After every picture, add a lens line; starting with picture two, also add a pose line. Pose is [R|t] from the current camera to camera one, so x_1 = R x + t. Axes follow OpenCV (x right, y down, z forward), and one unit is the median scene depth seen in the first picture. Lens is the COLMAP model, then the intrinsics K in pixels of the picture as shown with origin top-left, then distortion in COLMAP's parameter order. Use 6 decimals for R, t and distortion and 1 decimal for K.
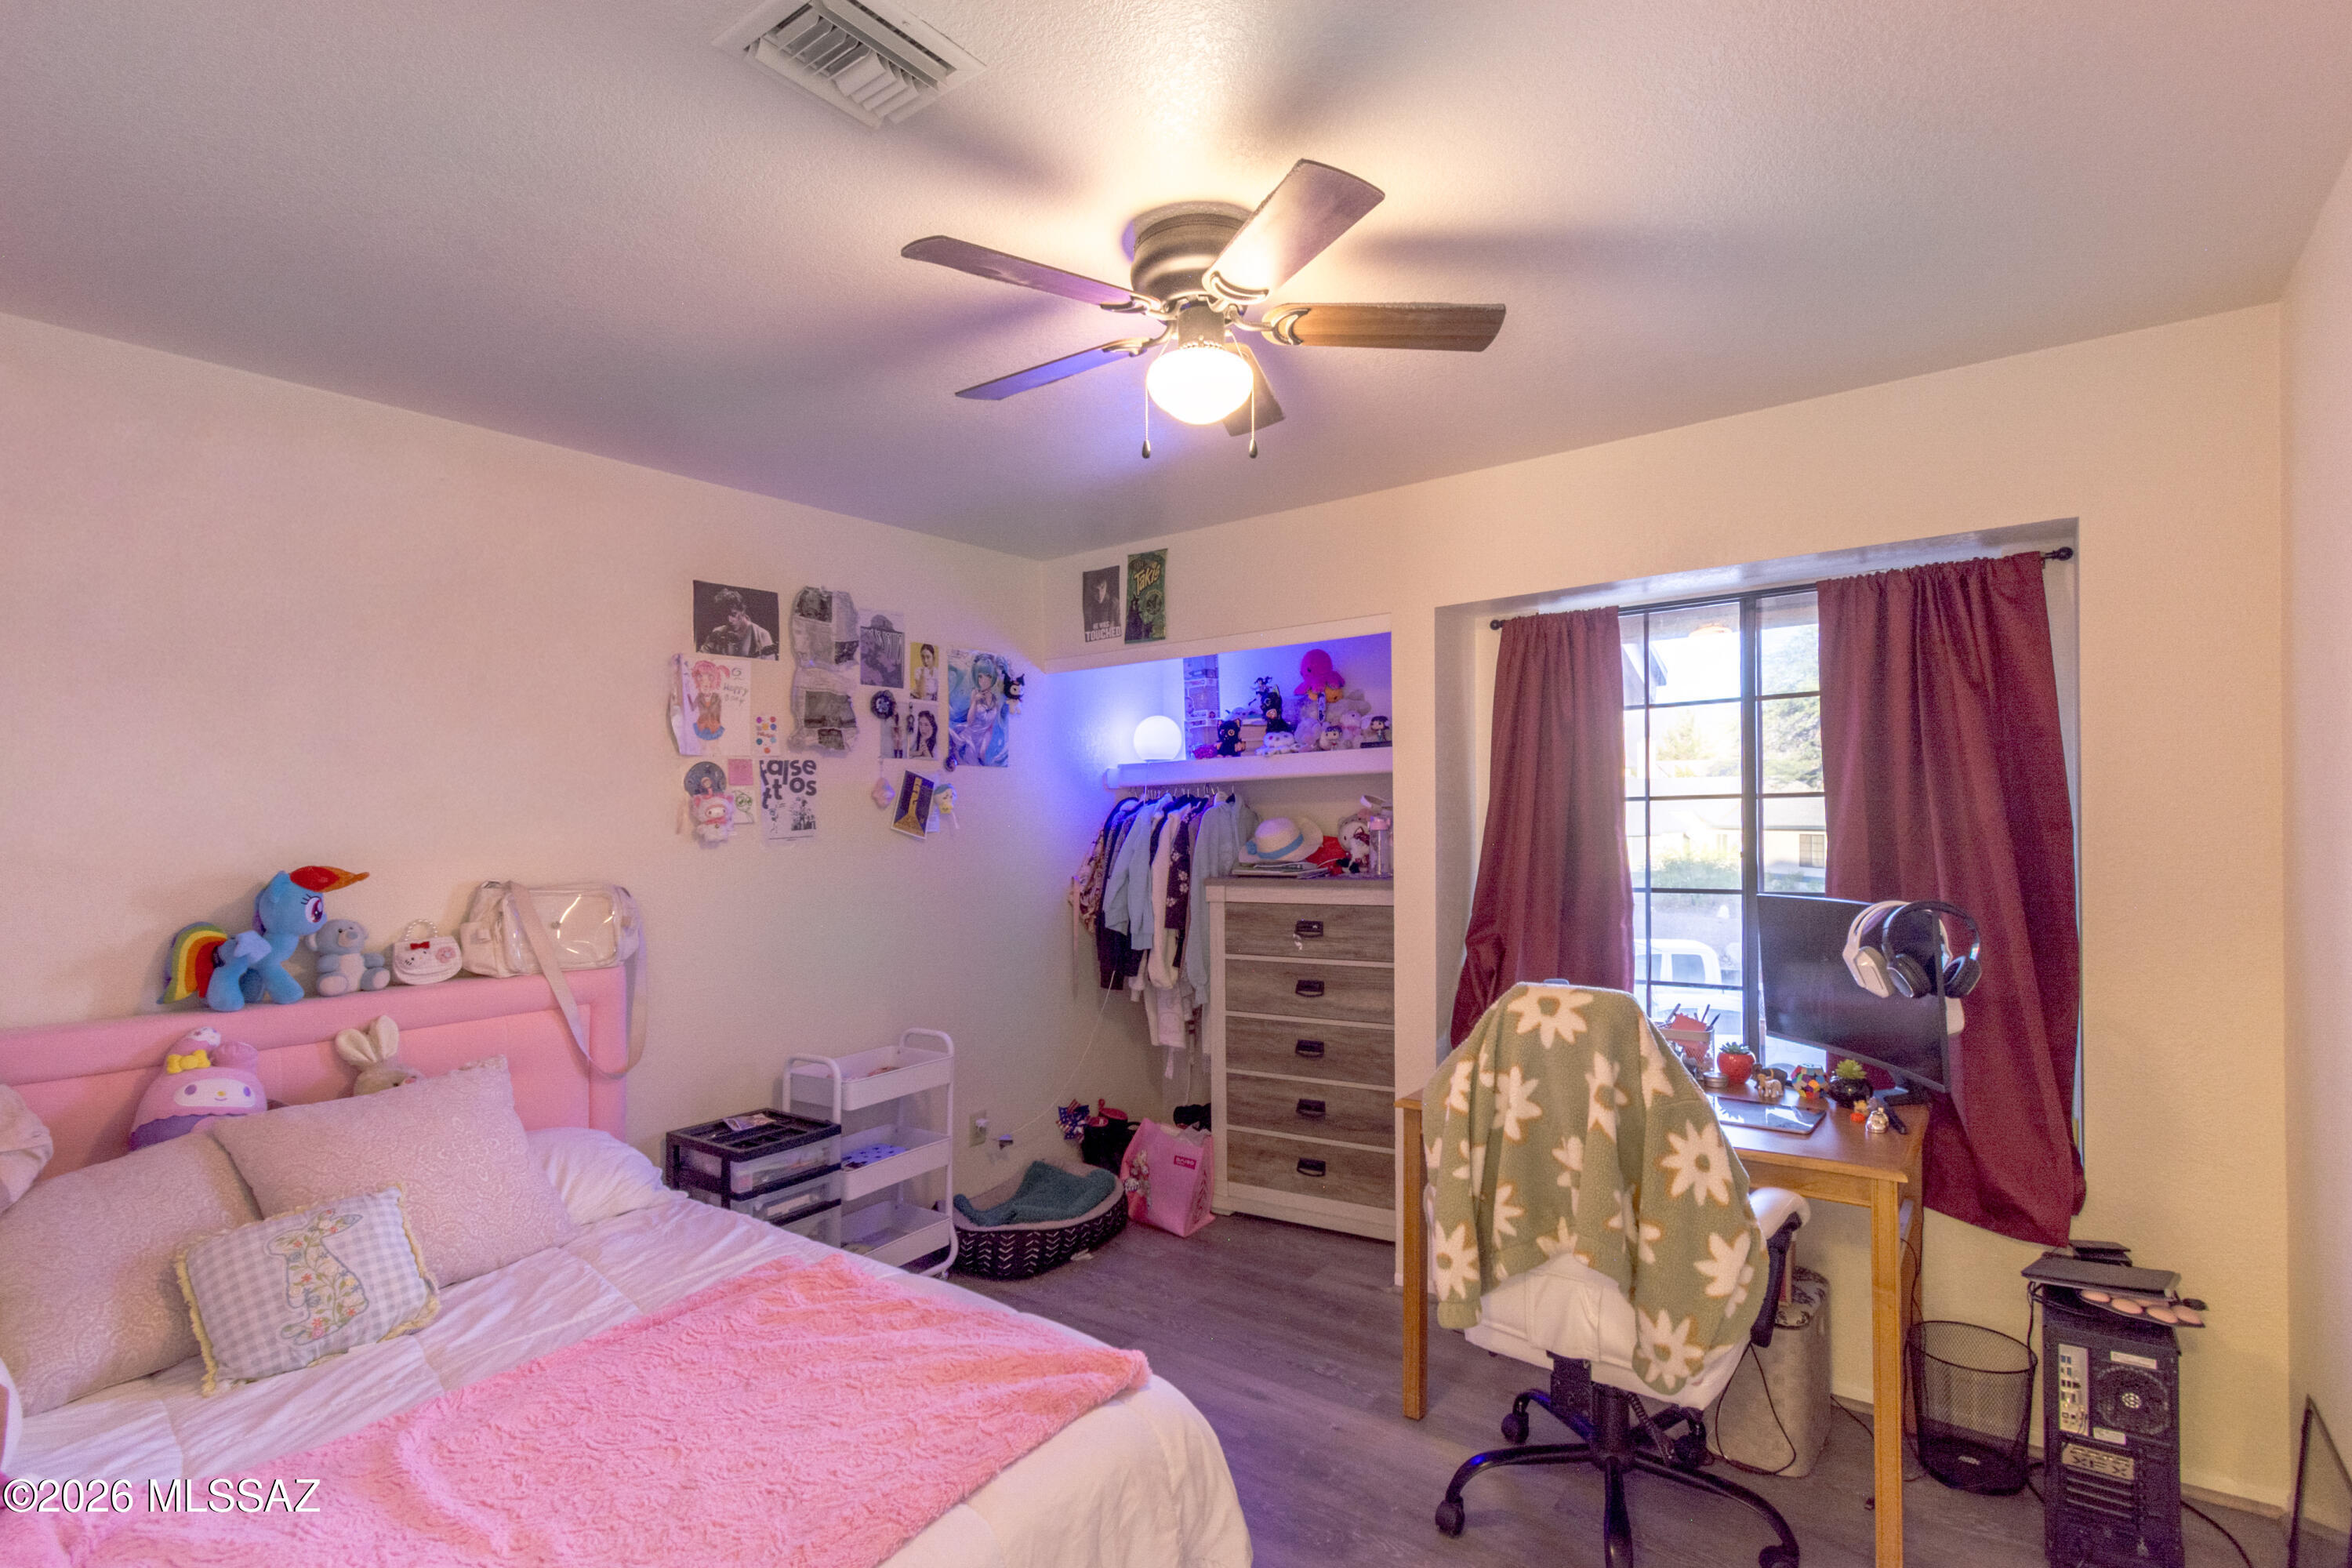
lens RADIAL K [[1084.5, 0, 1183.7], [0, 1084.5, 792.6], [0, 0, 1]] dist [0.003631, -0.002091]
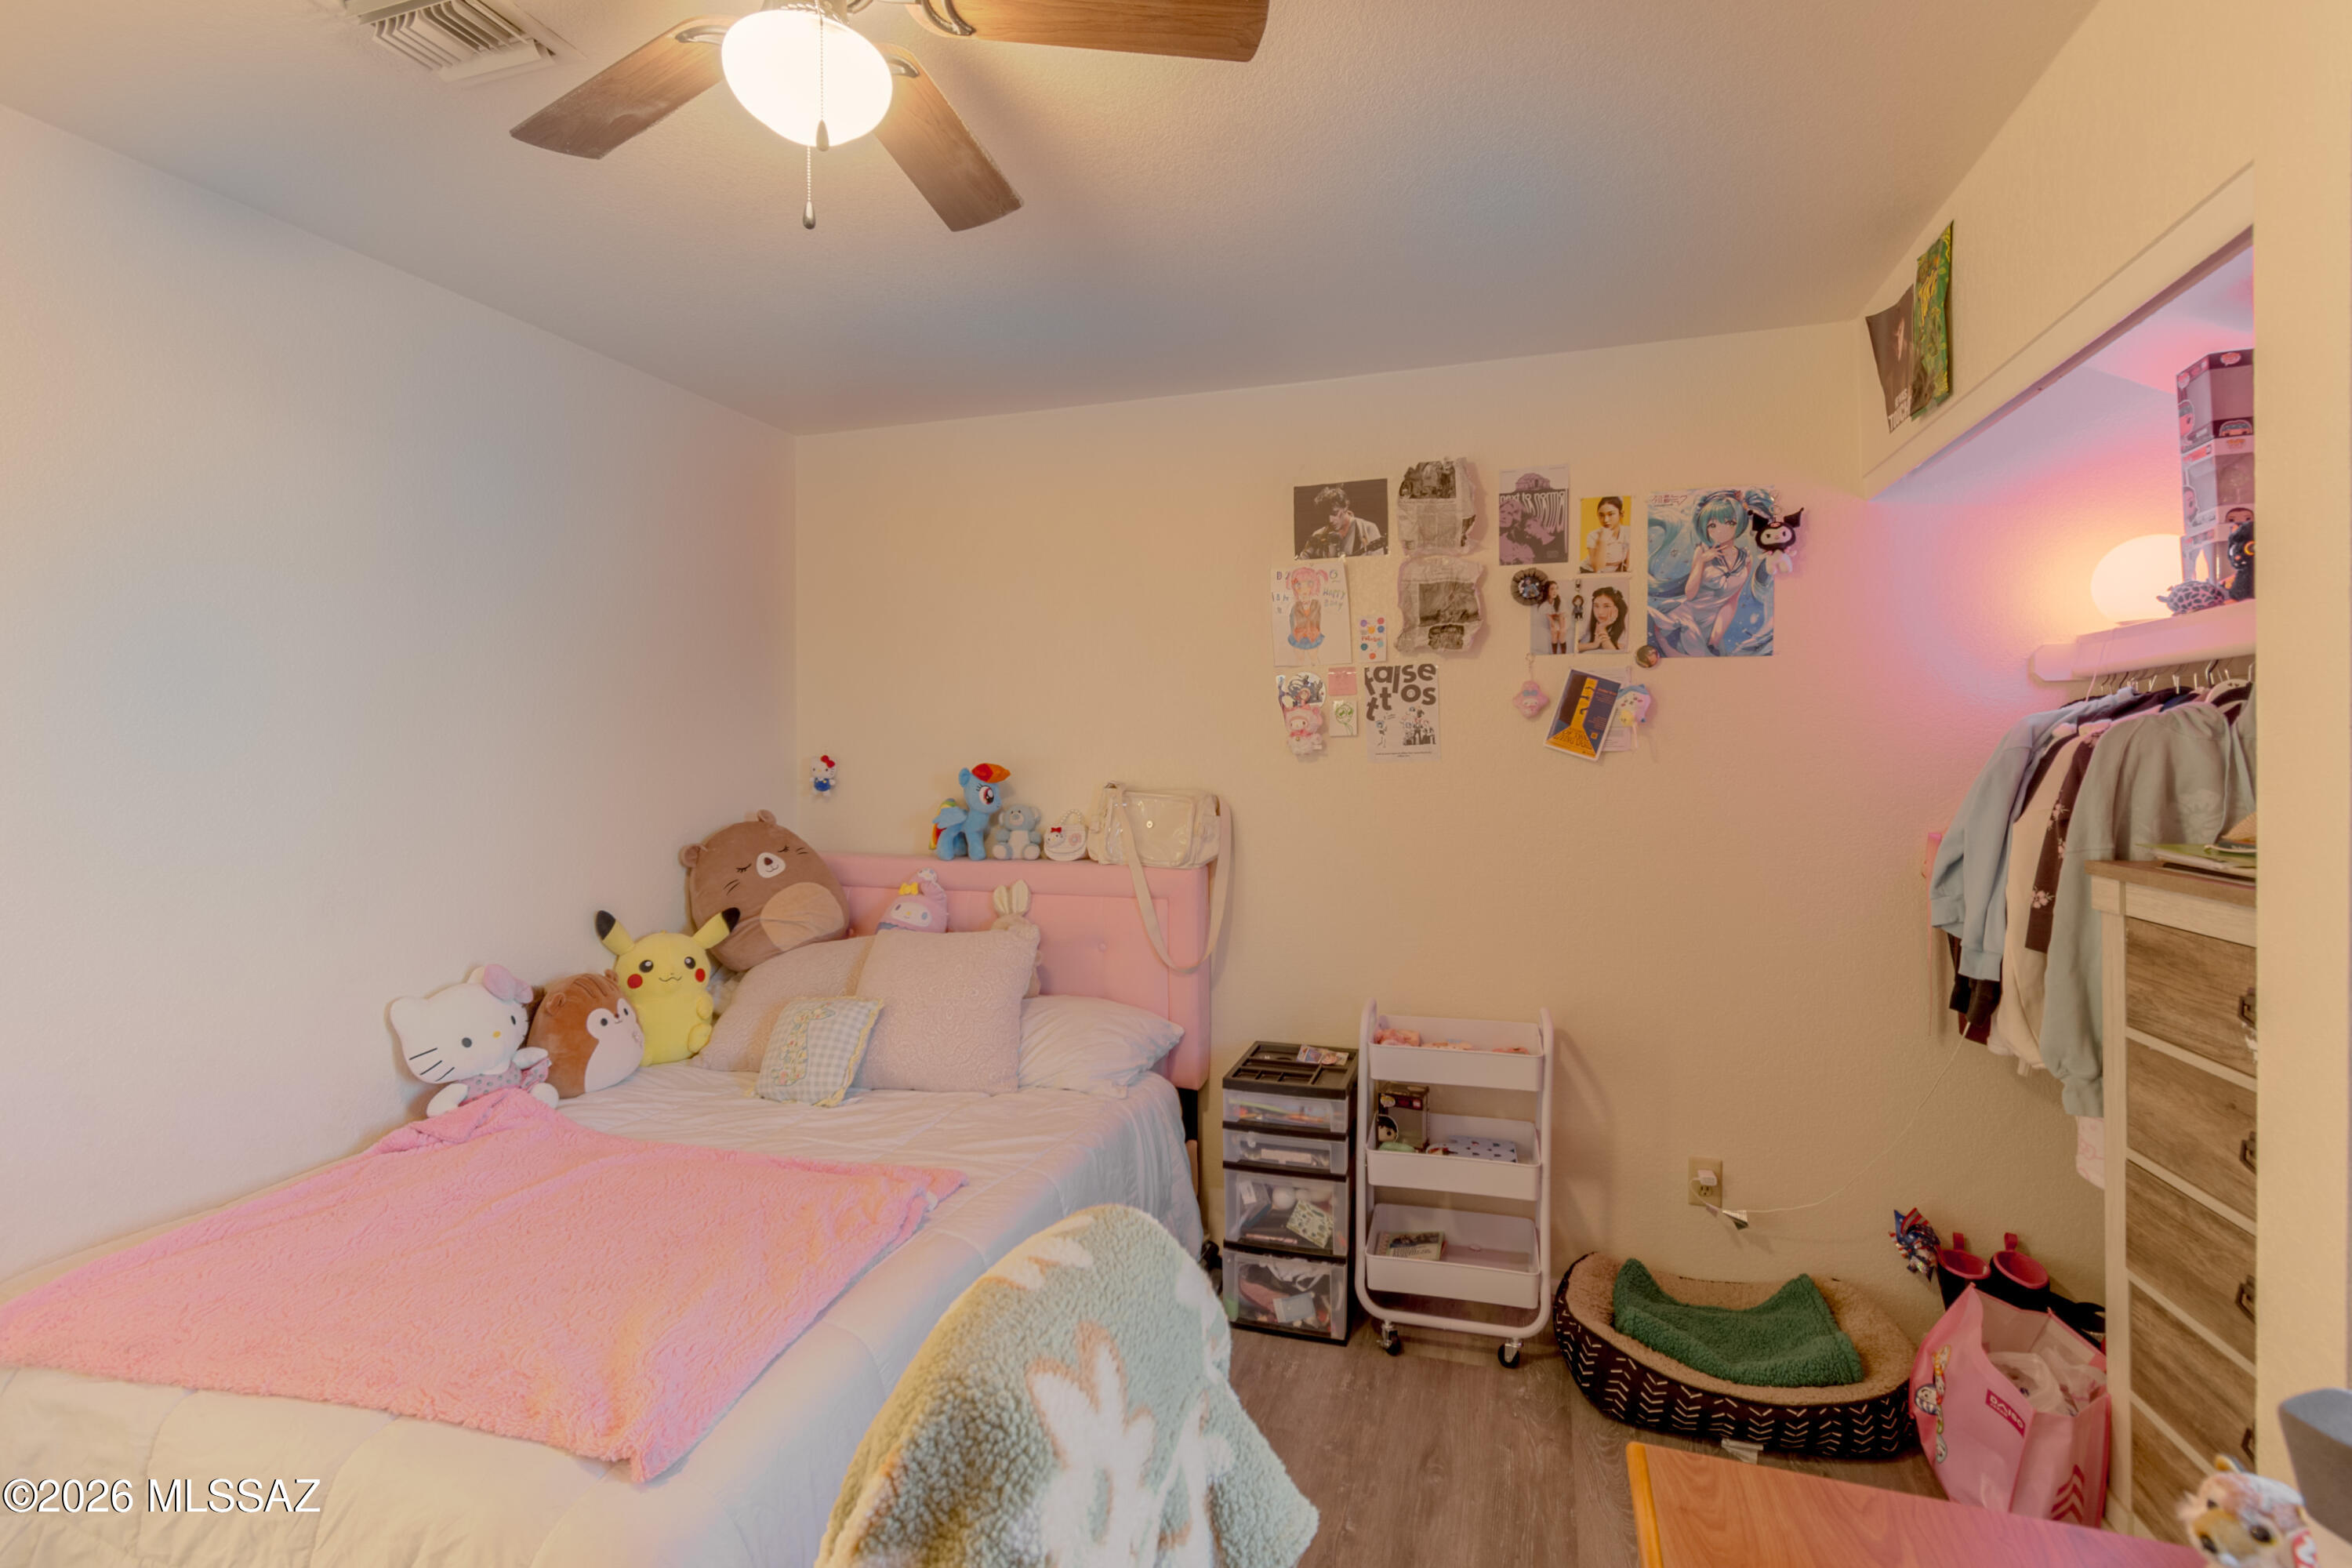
lens RADIAL K [[1084.5, 0, 1239.8], [0, 1084.5, 721.5], [0, 0, 1]] dist [0.003631, -0.002091]
pose [[0.341971, -0.002885, -0.939706, 0.408935], [0.017384, 0.999844, 0.003257, 0.010161], [0.939550, -0.017450, 0.341967, 0.563679]]
